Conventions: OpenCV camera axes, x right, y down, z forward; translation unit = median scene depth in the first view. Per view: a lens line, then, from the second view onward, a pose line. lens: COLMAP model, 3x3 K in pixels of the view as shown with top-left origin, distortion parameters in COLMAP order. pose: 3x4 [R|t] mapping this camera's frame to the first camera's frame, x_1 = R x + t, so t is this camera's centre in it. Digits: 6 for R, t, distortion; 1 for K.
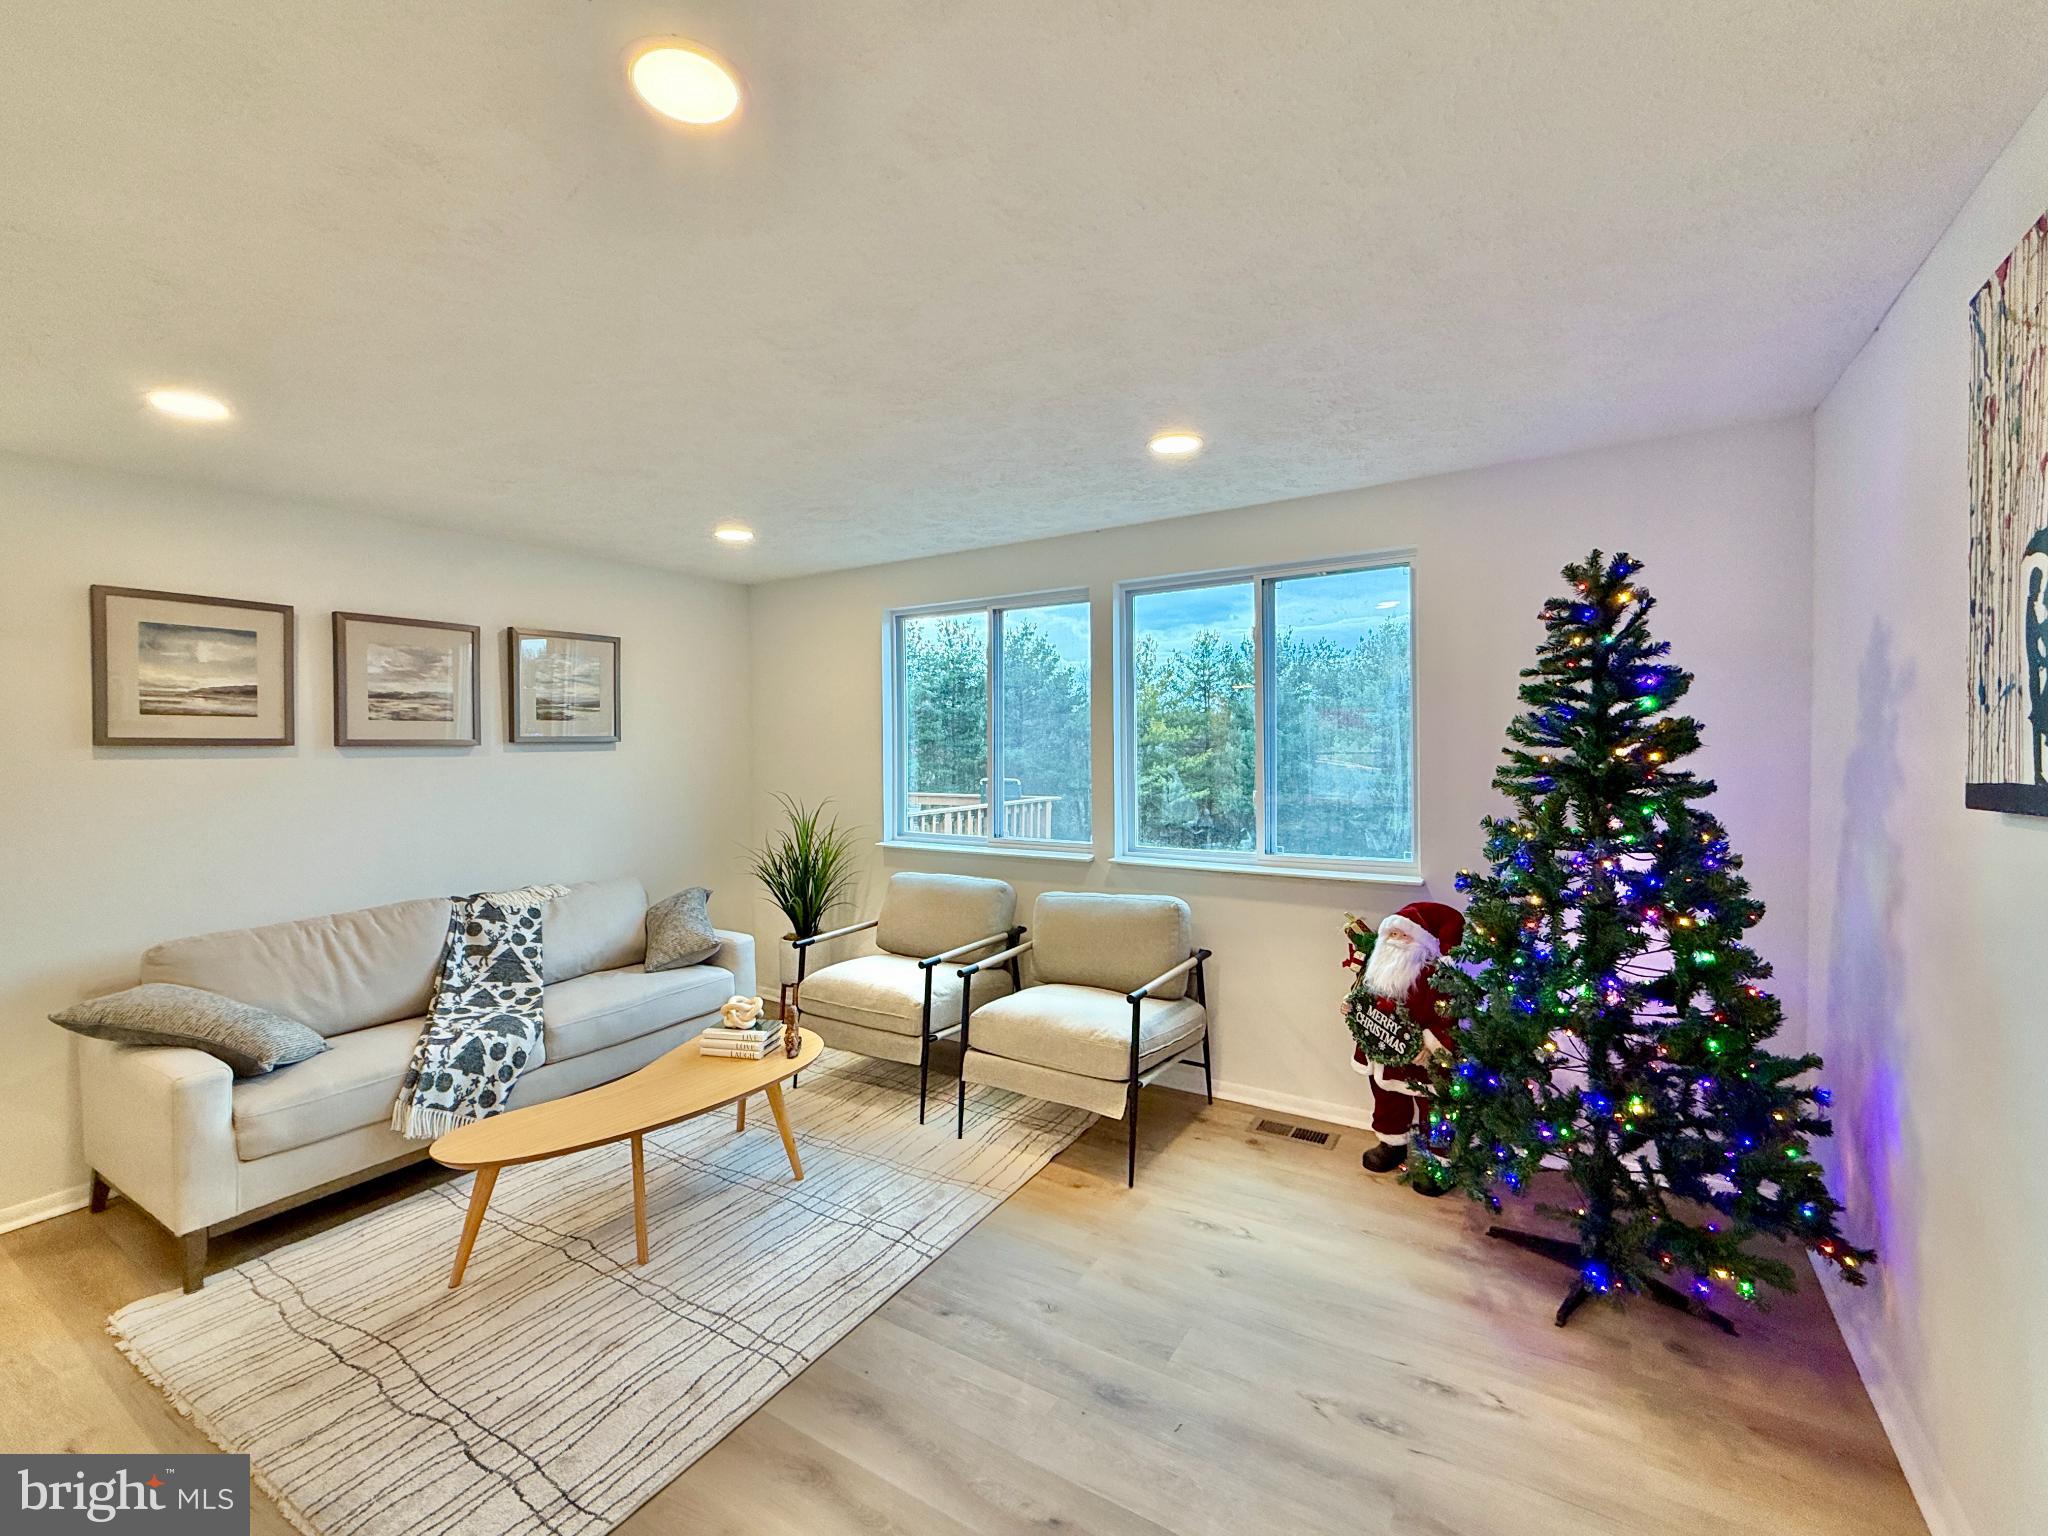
lens RADIAL K [[879.4, 0, 1028.5], [0, 879.4, 756.1], [0, 0, 1]] dist [-0.001693, -0.000730]
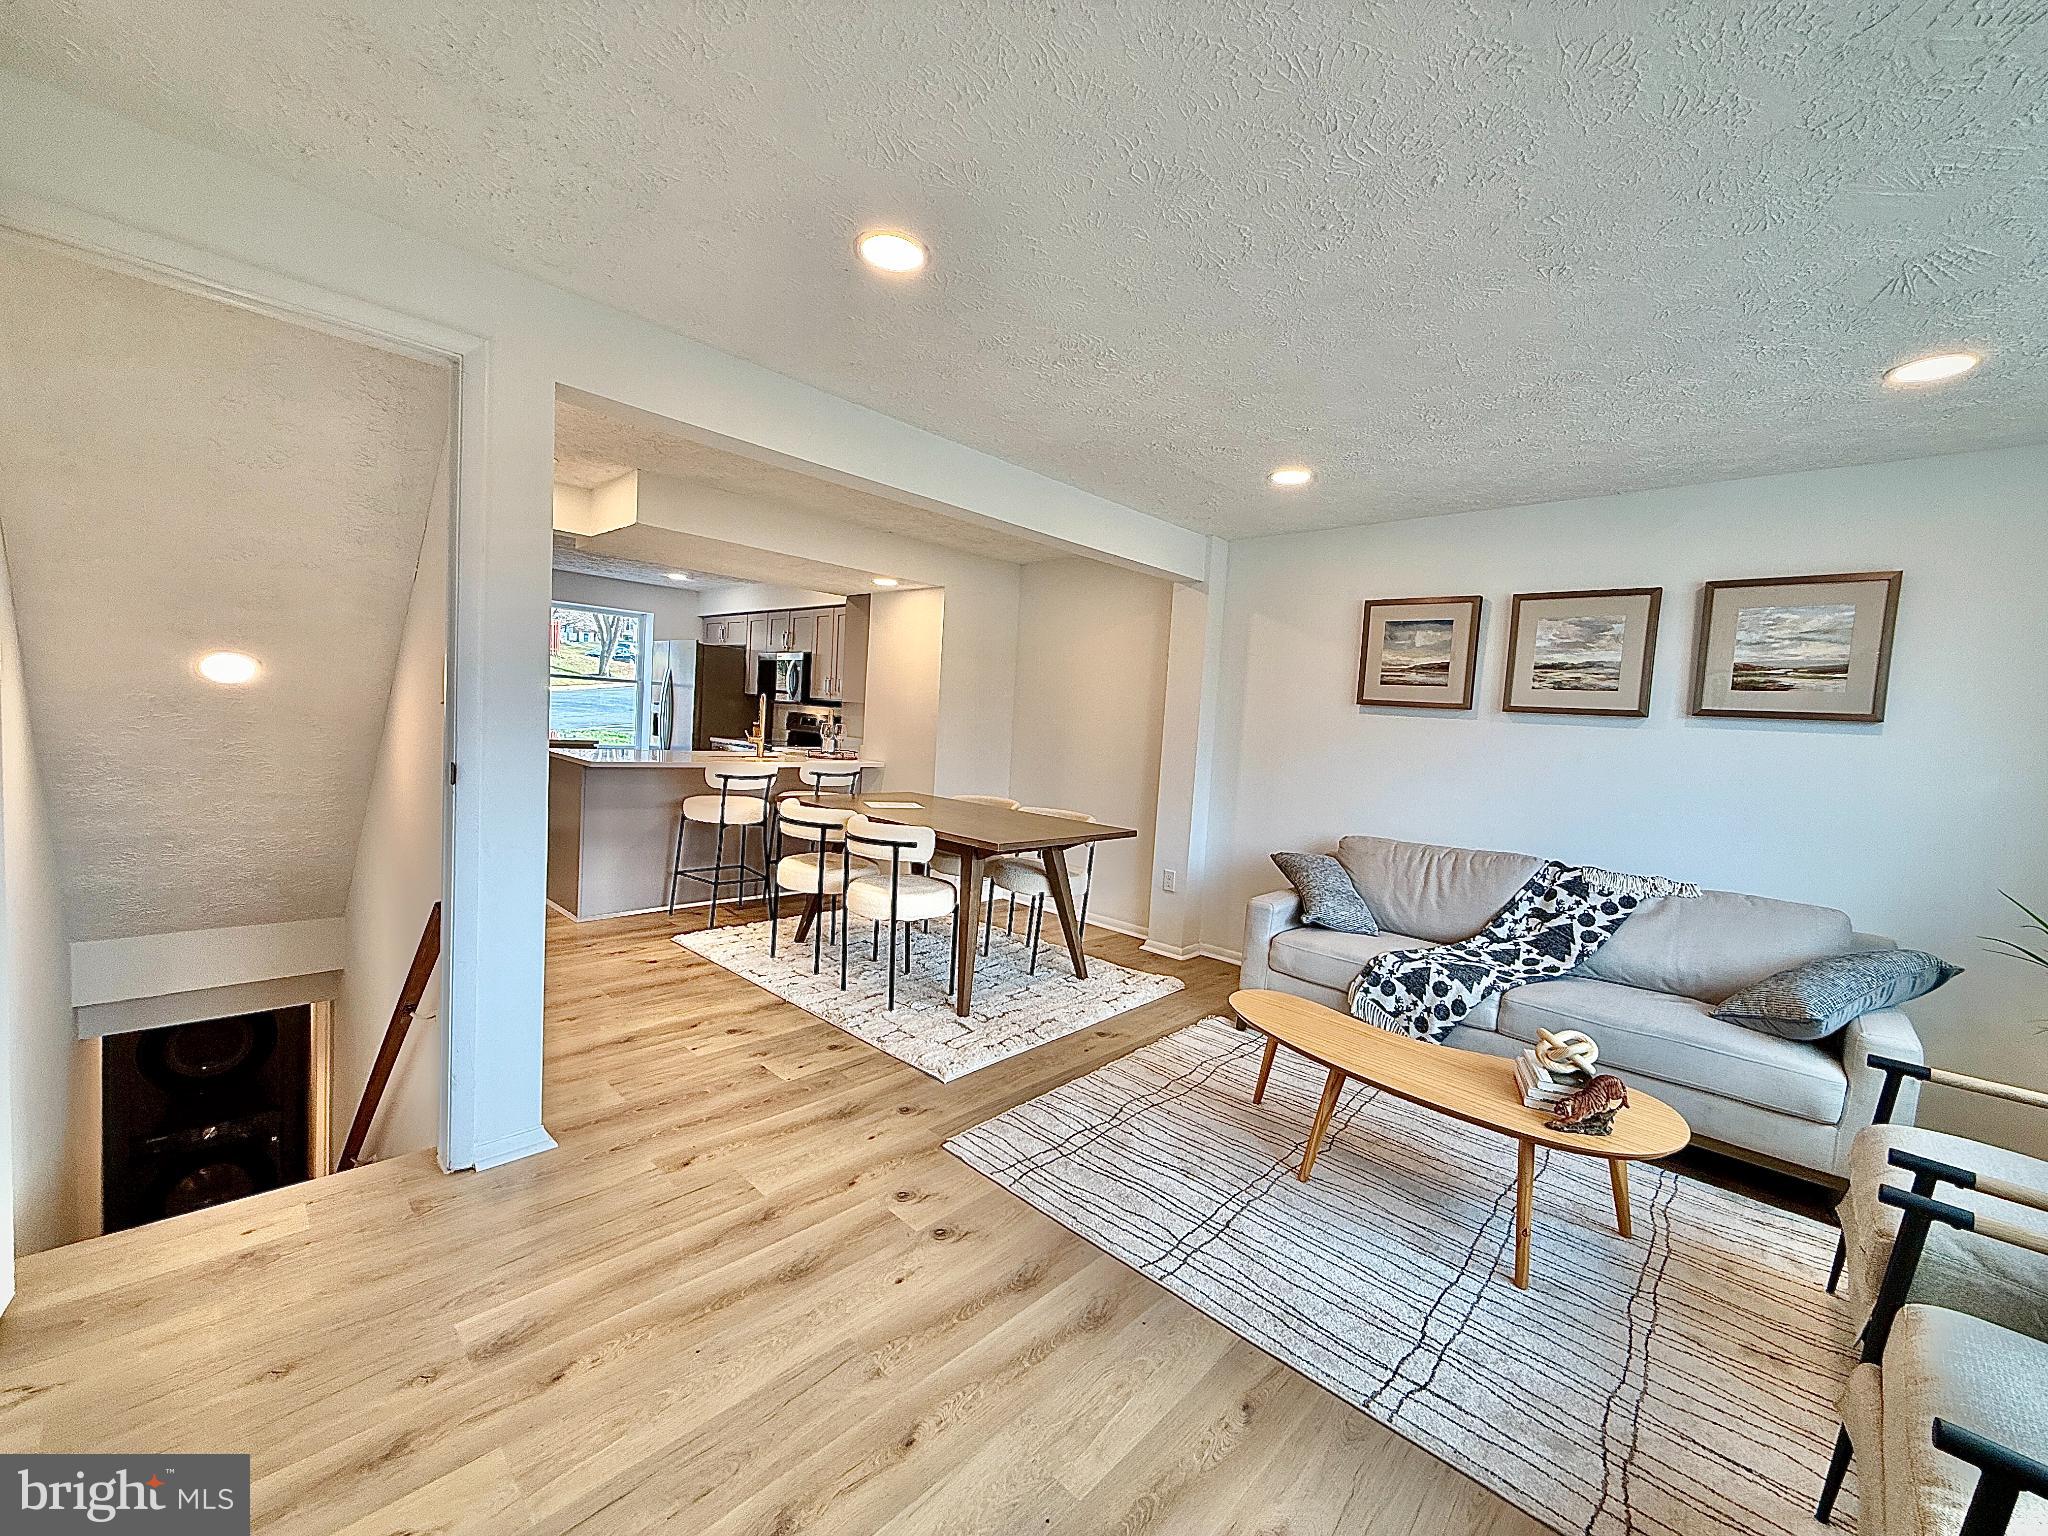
lens RADIAL K [[813.7, 0, 1017.9], [0, 813.7, 772.9], [0, 0, 1]] dist [0.002014, -0.000617]
pose [[-0.216406, 0.075854, -0.973352, 0.450814], [-0.069045, 0.993292, 0.092759, 0.015407], [0.973859, 0.087278, -0.209717, 0.666958]]
